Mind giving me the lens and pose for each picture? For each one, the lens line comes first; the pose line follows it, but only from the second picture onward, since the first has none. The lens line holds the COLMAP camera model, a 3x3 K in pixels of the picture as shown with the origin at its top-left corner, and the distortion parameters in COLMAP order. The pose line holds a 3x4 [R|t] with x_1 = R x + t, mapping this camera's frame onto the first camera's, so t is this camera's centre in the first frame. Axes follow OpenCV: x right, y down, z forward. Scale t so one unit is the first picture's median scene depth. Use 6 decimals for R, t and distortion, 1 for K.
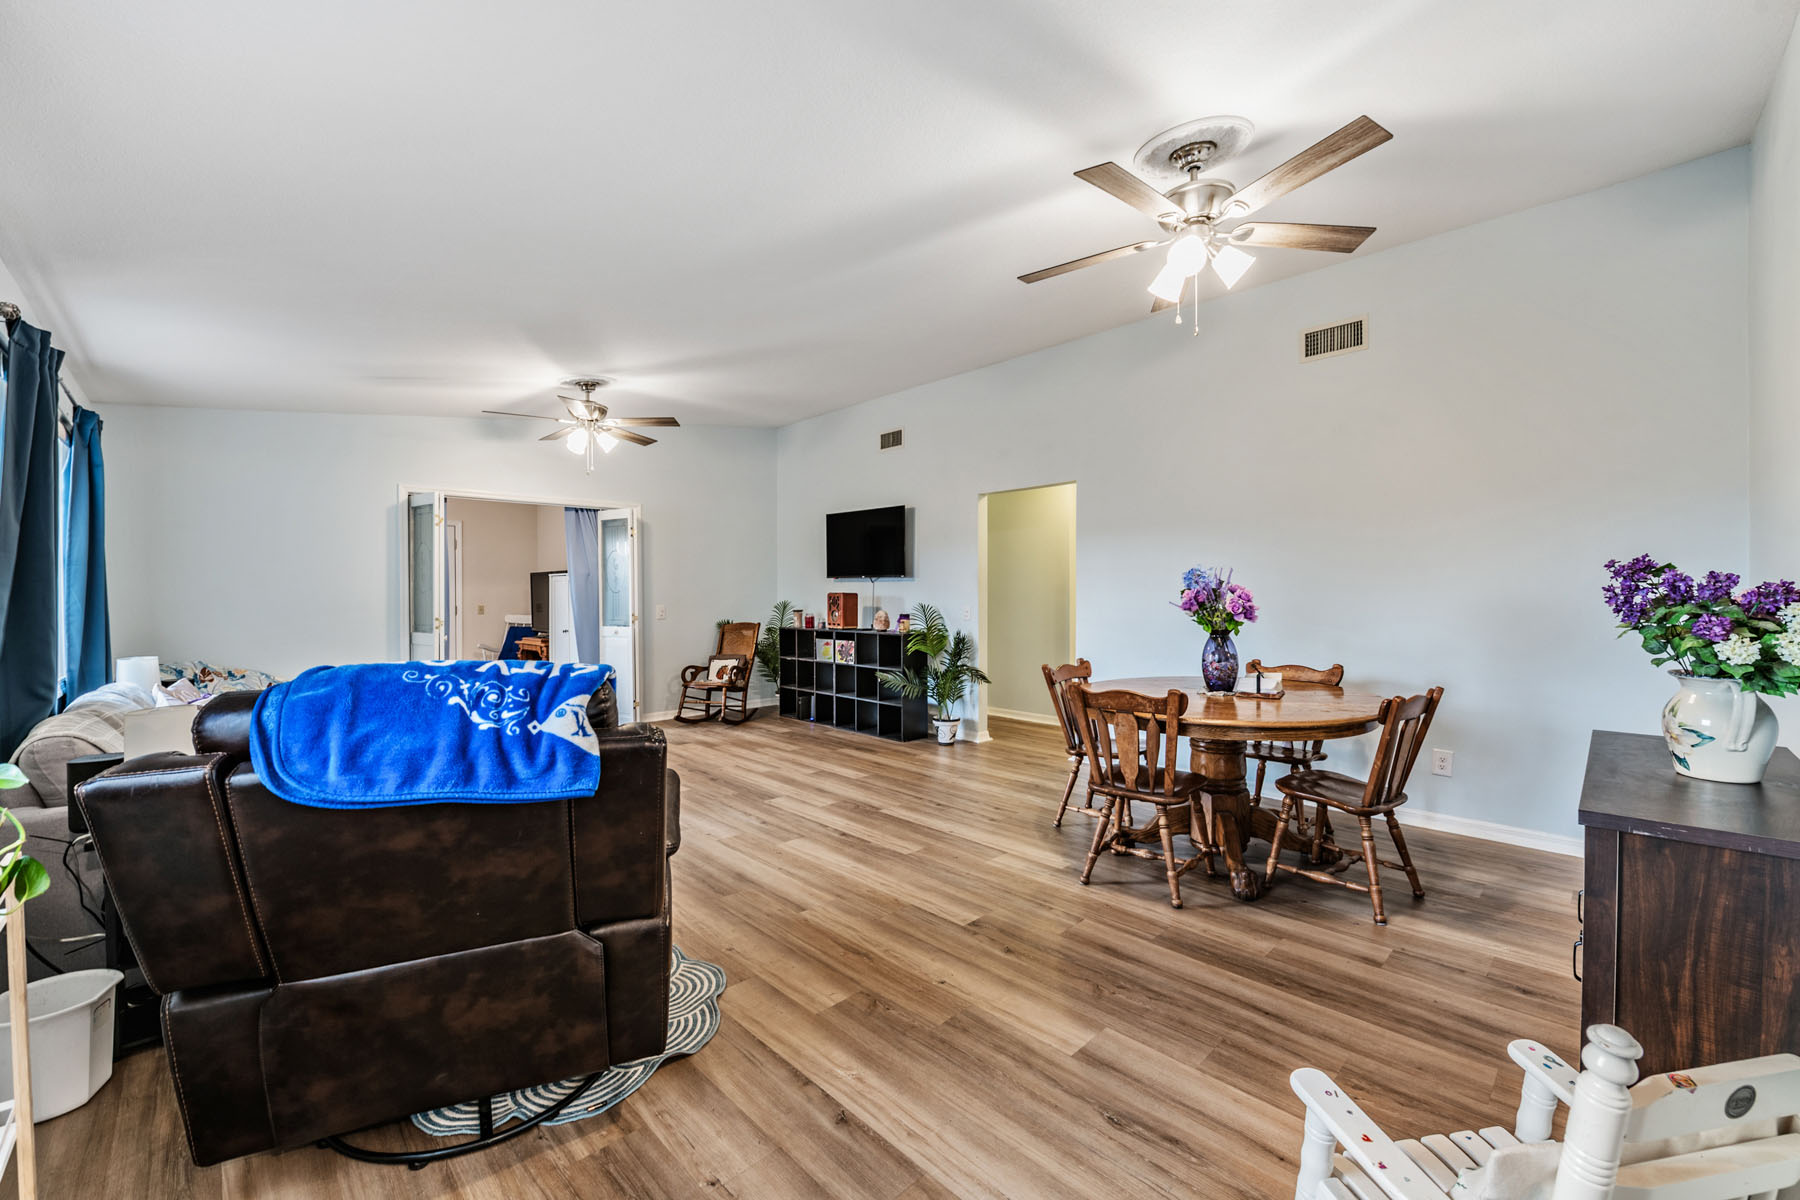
lens RADIAL K [[723.9, 0, 900.0], [0, 723.9, 600.0], [0, 0, 1]] dist [-0.009629, -0.000331]
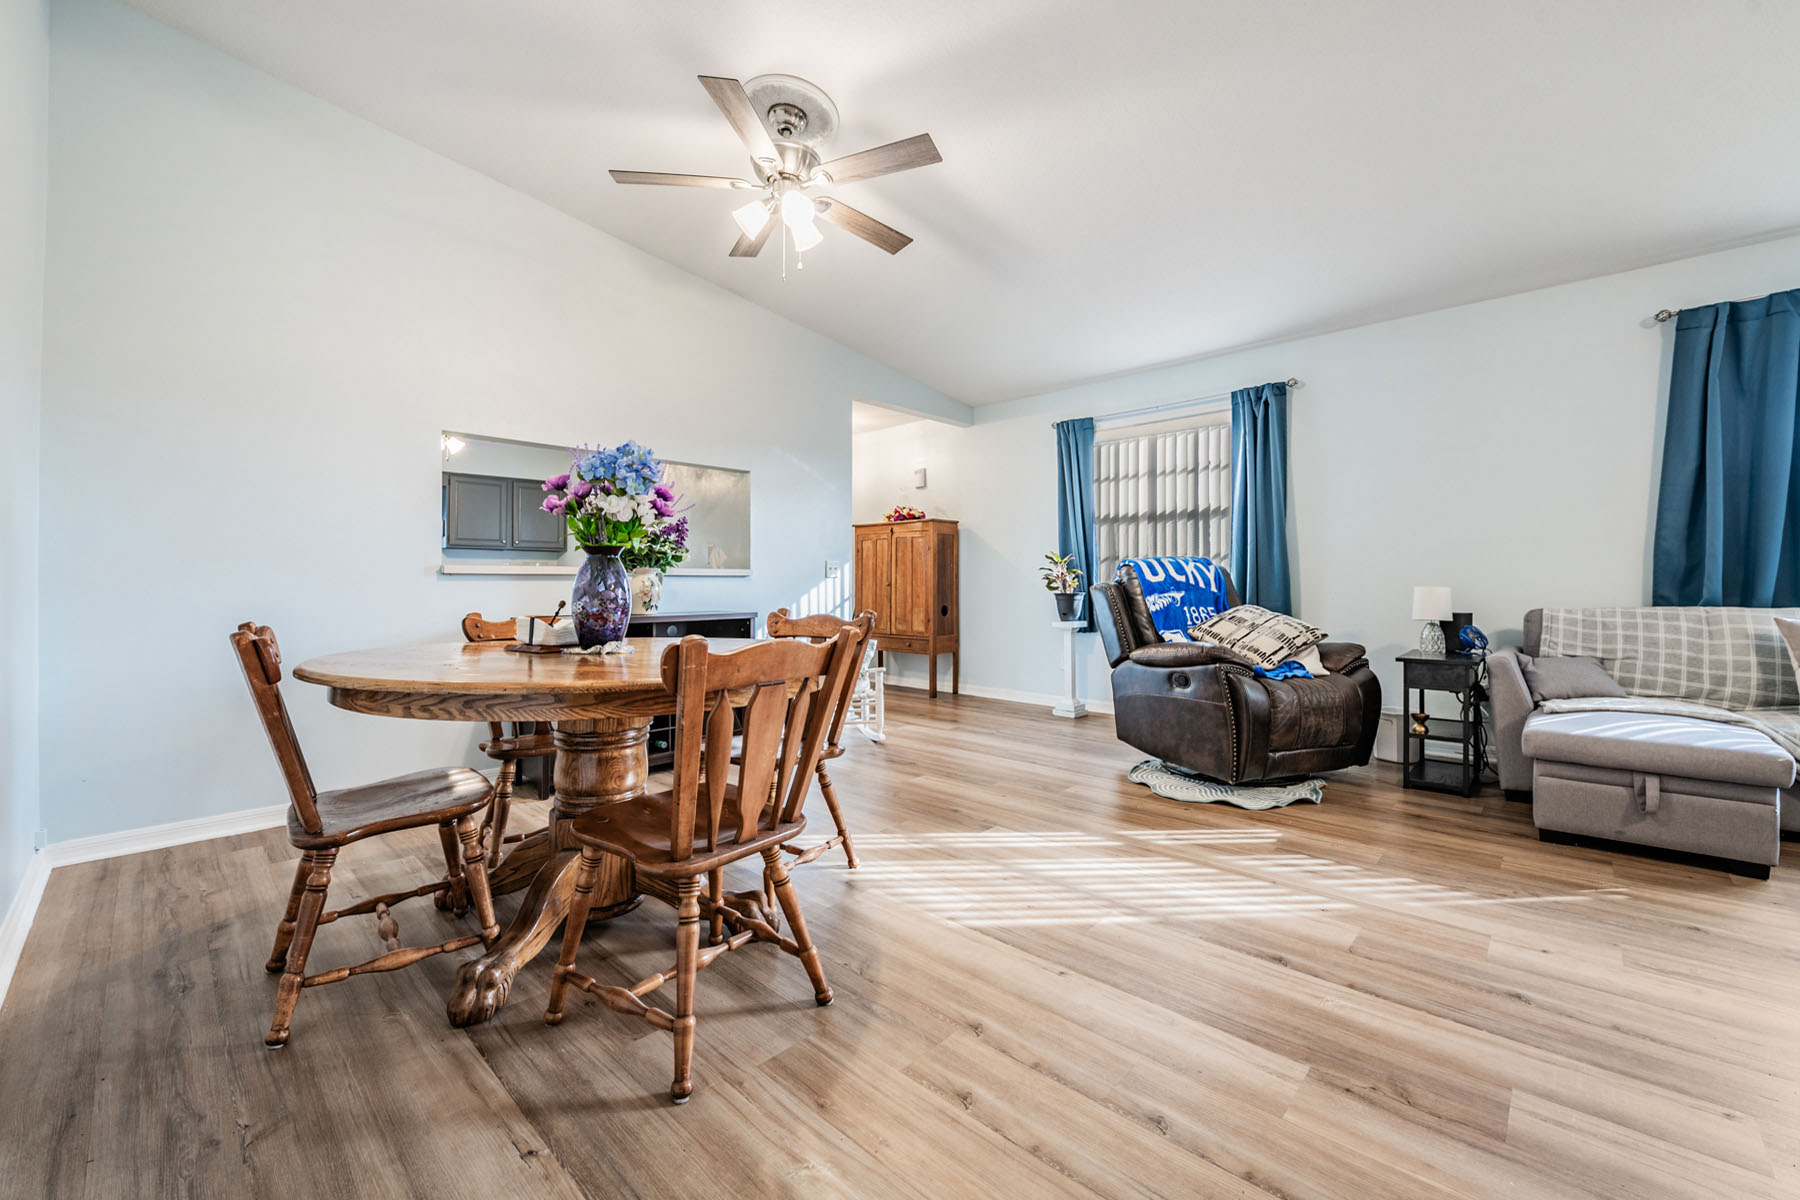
lens RADIAL K [[723.9, 0, 900.0], [0, 723.9, 600.0], [0, 0, 1]] dist [-0.009629, -0.000331]
pose [[-0.999160, 0.001916, -0.040934, 0.183731], [0.001147, 0.999823, 0.018791, 0.068172], [0.040963, 0.018728, -0.998985, 1.377956]]
